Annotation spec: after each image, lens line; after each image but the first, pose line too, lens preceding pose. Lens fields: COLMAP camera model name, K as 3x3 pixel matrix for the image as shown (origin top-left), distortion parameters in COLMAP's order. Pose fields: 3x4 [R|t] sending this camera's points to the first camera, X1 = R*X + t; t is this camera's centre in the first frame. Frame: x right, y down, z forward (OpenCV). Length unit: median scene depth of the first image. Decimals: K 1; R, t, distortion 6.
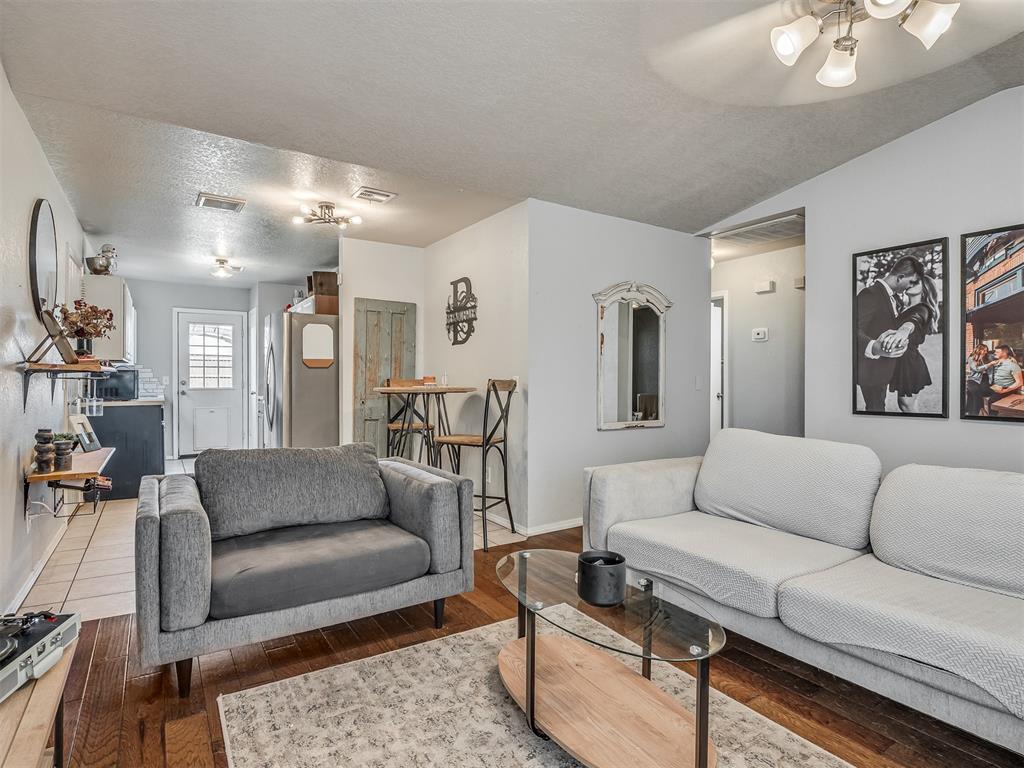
lens RADIAL K [[529.9, 0, 503.0], [0, 529.9, 379.6], [0, 0, 1]] dist [-0.003327, -0.003701]
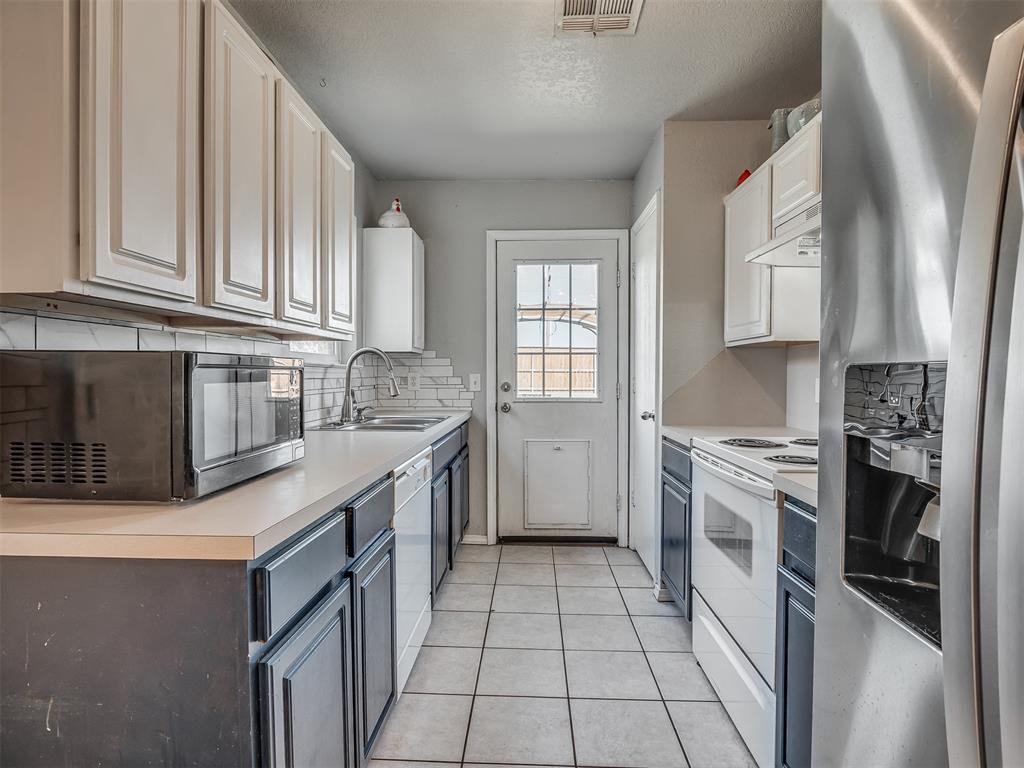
lens RADIAL K [[529.9, 0, 513.6], [0, 529.9, 380.8], [0, 0, 1]] dist [-0.003327, -0.003701]
pose [[0.807598, 0.010167, -0.589646, -0.312608], [-0.002354, 0.999899, 0.014018, -0.006412], [0.589729, -0.009933, 0.807540, 0.612847]]
